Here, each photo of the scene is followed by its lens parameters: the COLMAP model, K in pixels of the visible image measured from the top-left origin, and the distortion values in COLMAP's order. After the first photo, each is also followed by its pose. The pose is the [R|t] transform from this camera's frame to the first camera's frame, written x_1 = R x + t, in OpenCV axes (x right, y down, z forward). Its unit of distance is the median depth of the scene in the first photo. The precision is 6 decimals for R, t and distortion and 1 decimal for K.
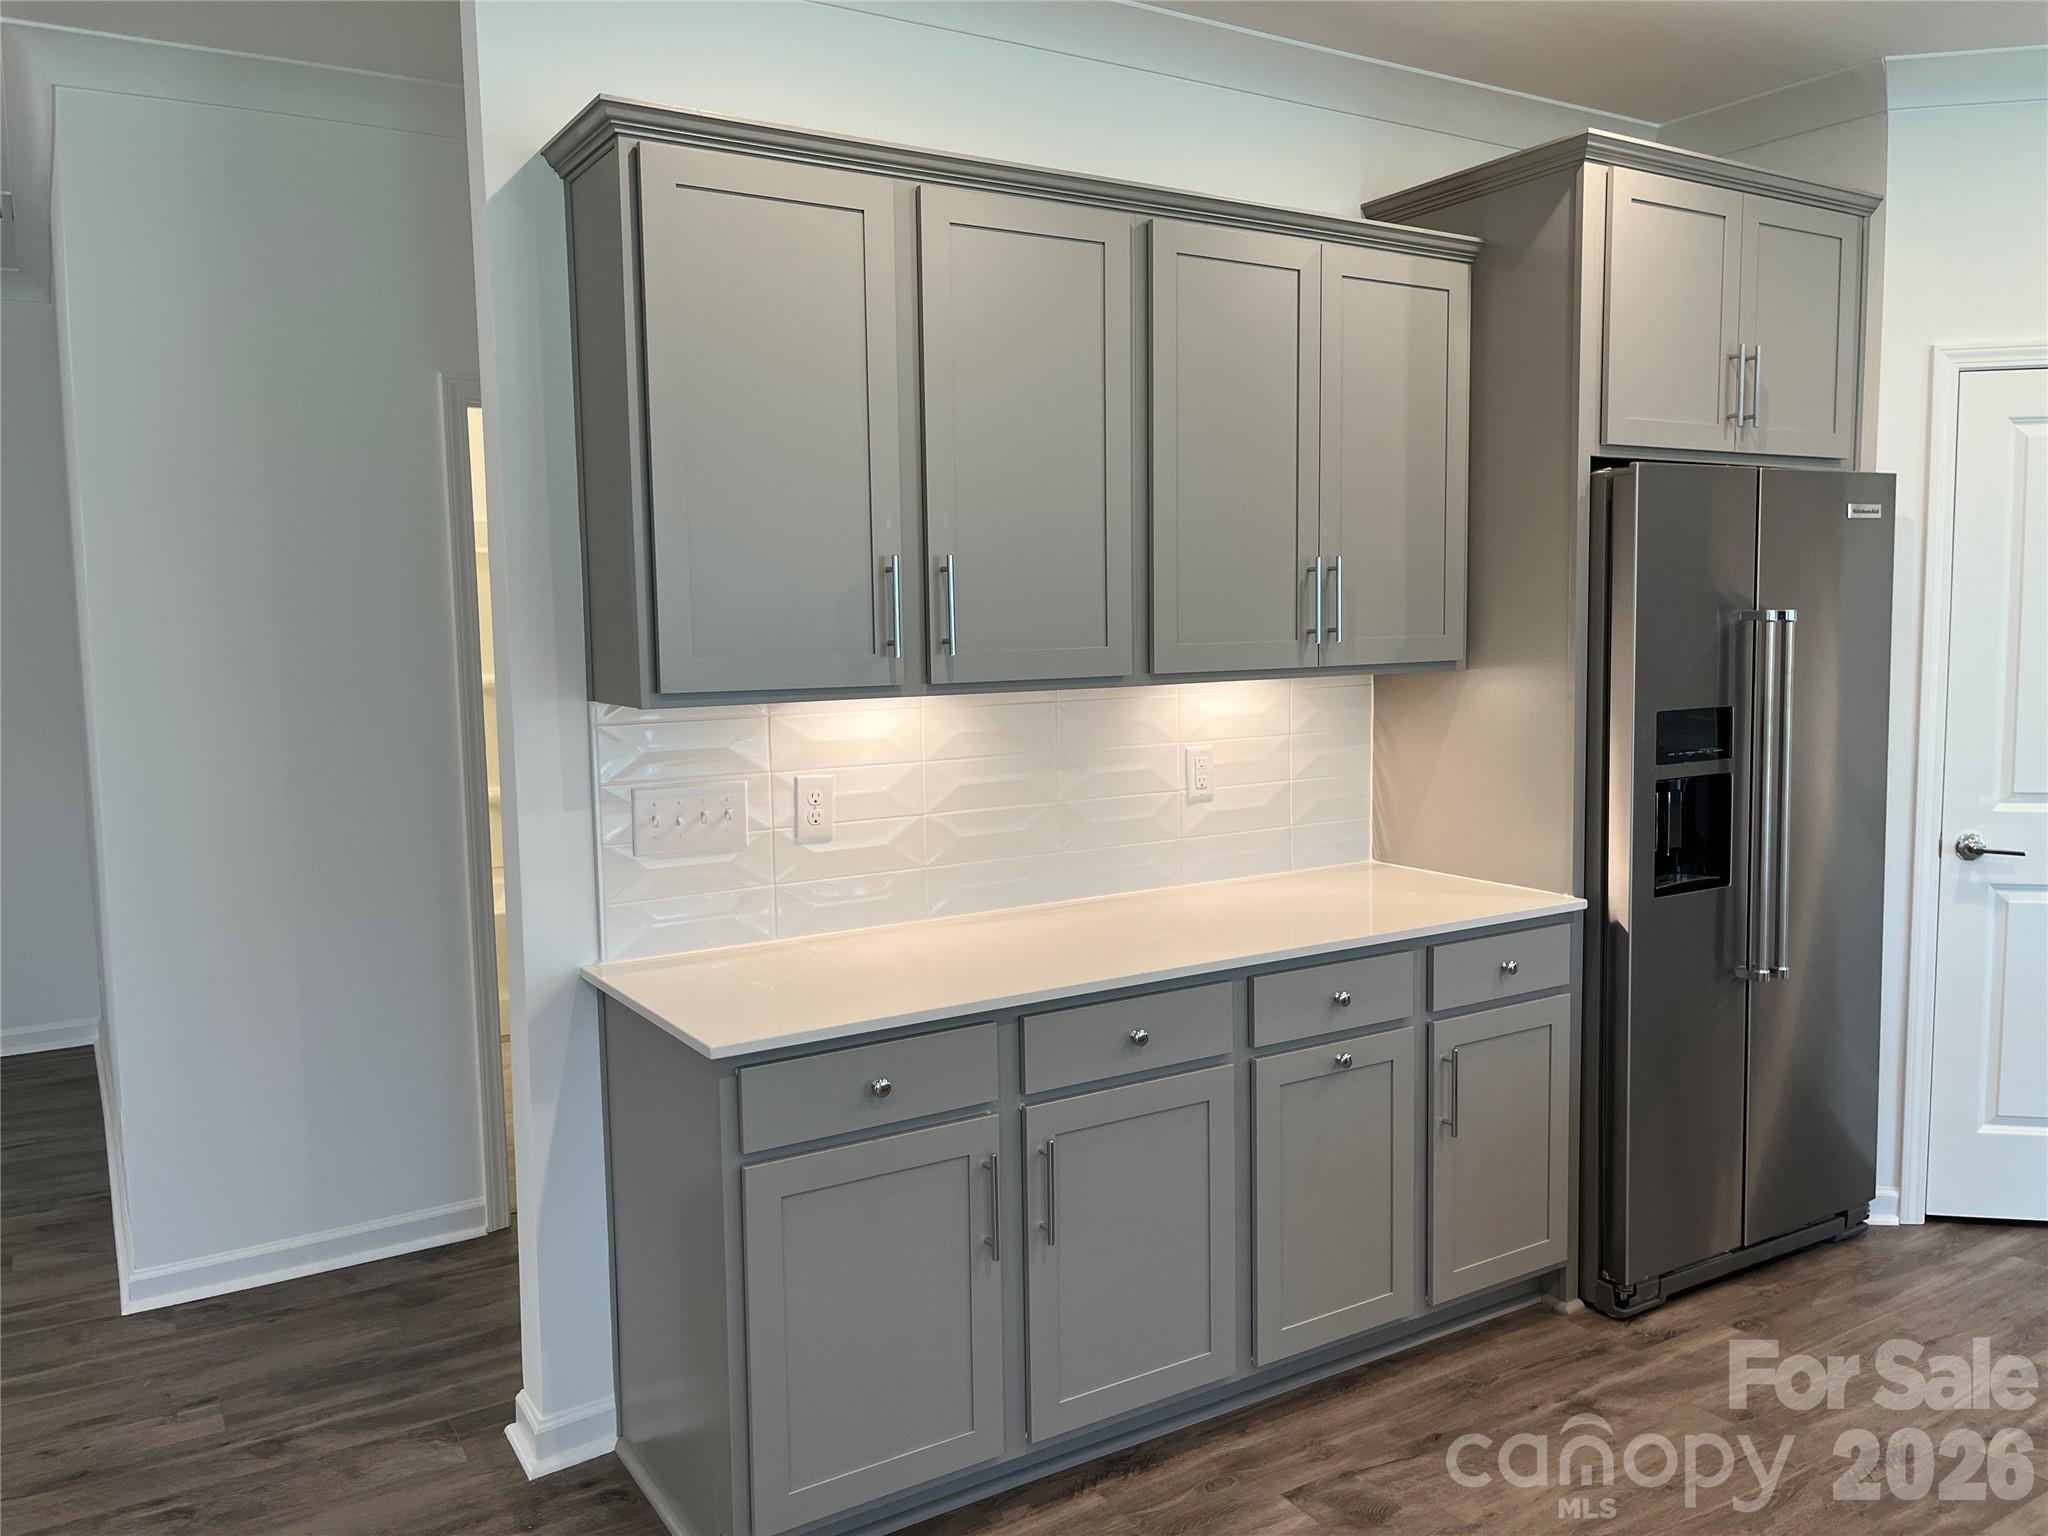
lens RADIAL K [[1551.9, 0, 1024.0], [0, 1551.9, 768.0], [0, 0, 1]] dist [0.062139, -0.074942]
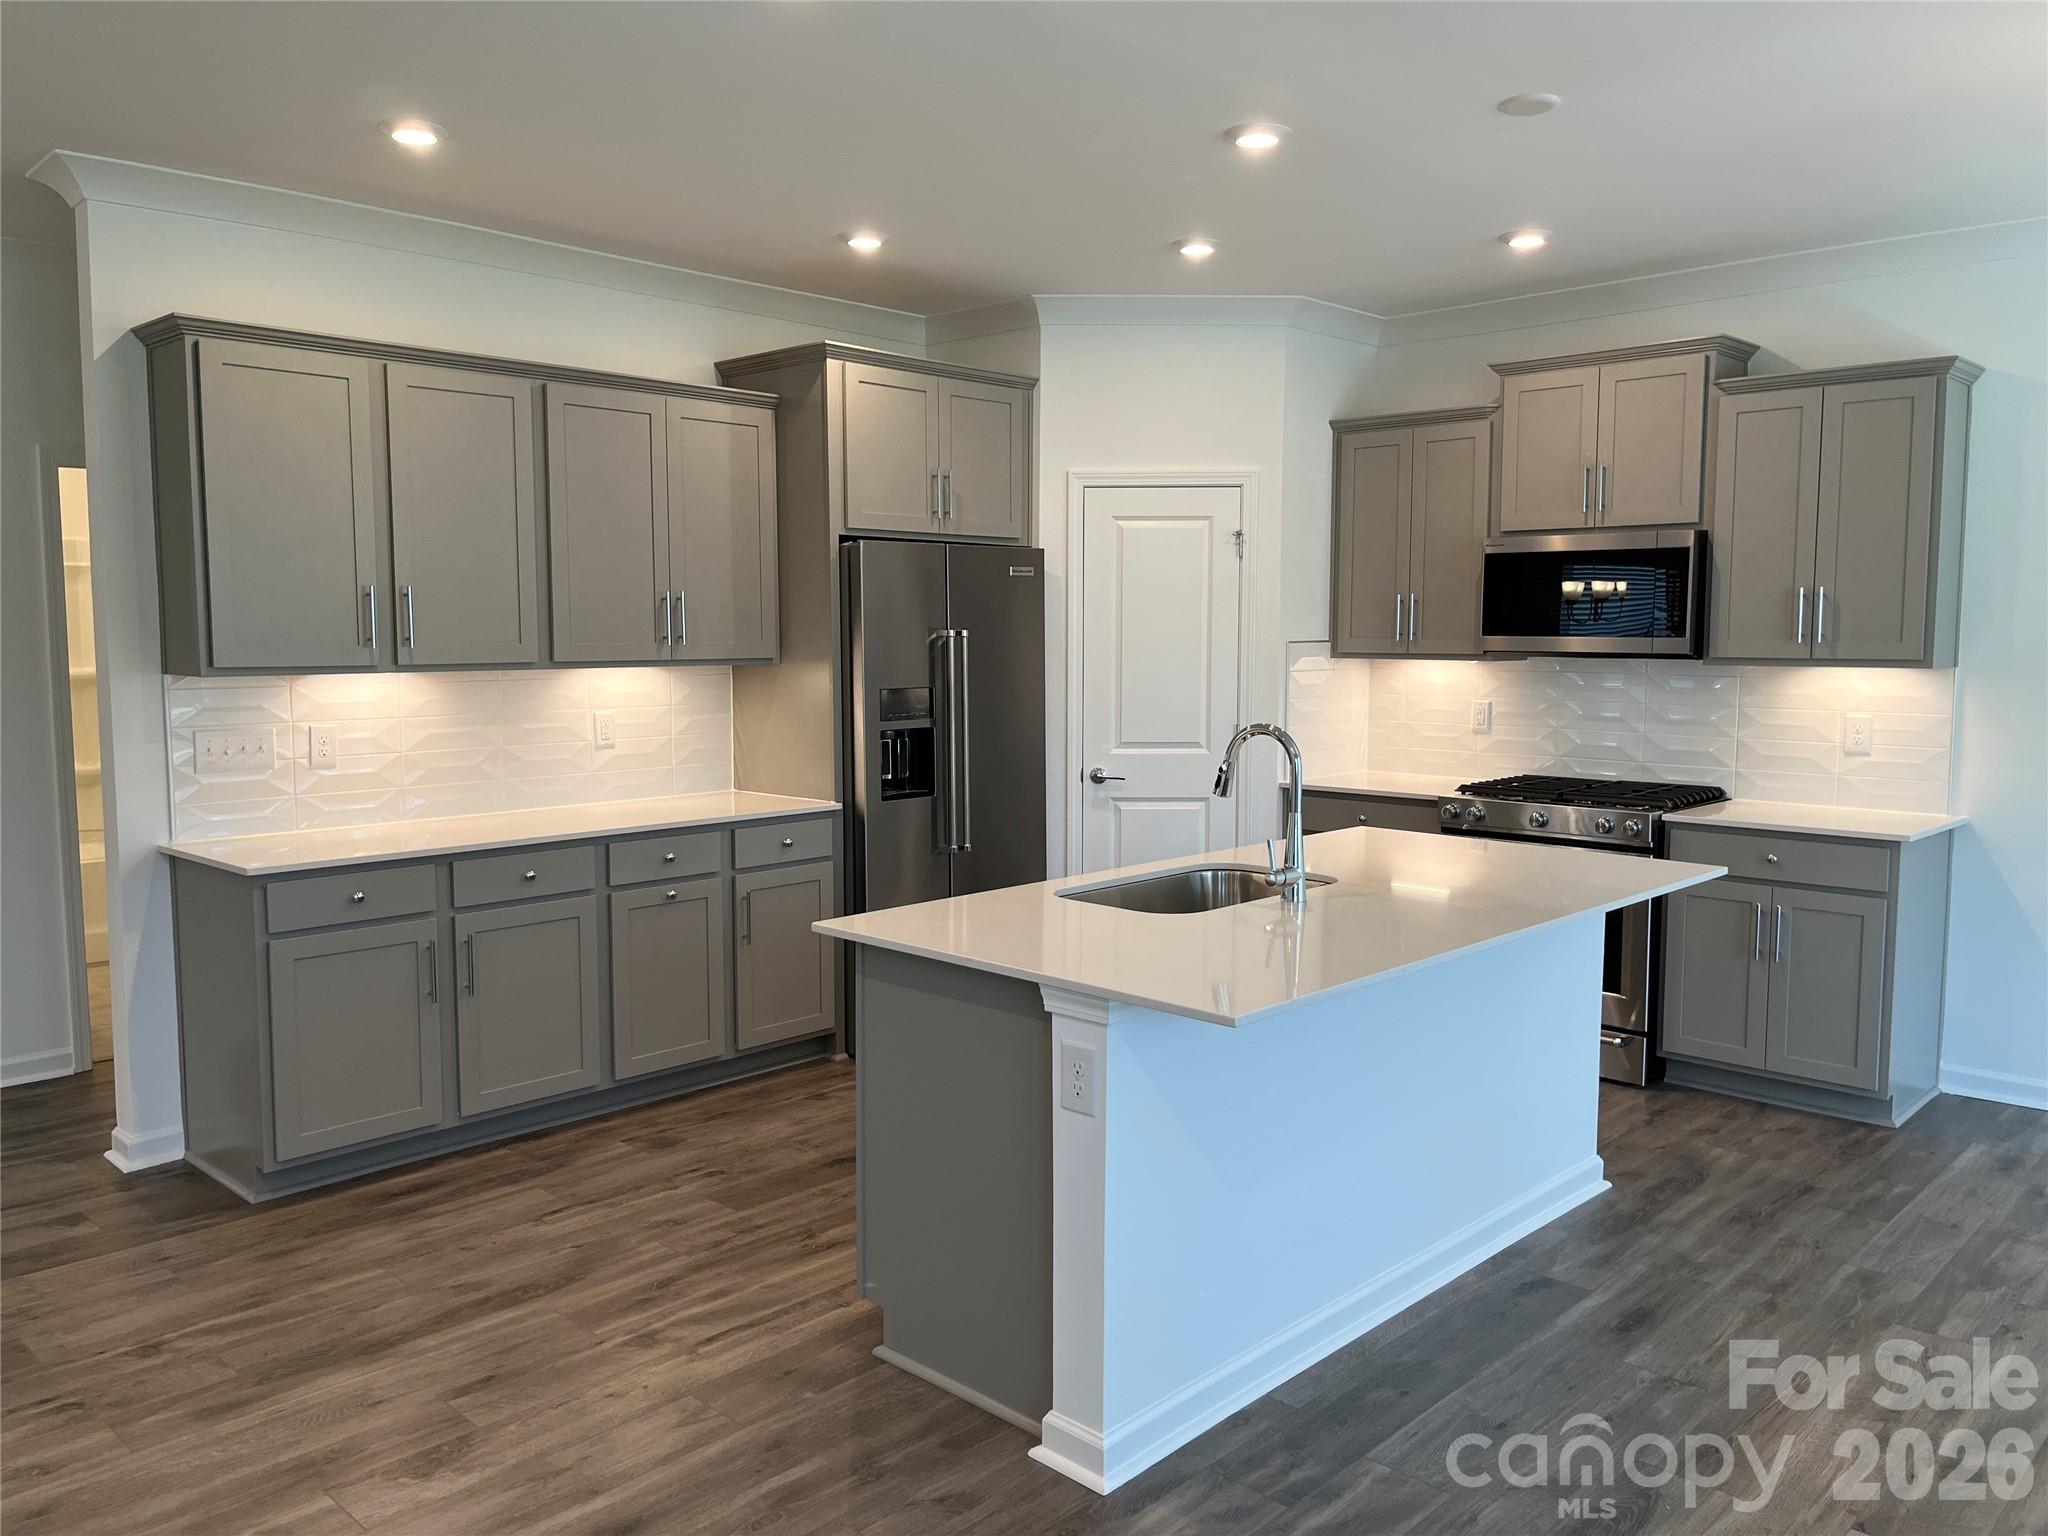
lens RADIAL K [[1551.9, 0, 1024.0], [0, 1551.9, 768.0], [0, 0, 1]] dist [0.062139, -0.074942]
pose [[0.968415, -0.006505, 0.249257, 0.148423], [0.008208, 0.999950, -0.005791, 0.061212], [-0.249207, 0.007654, 0.968420, -0.668492]]
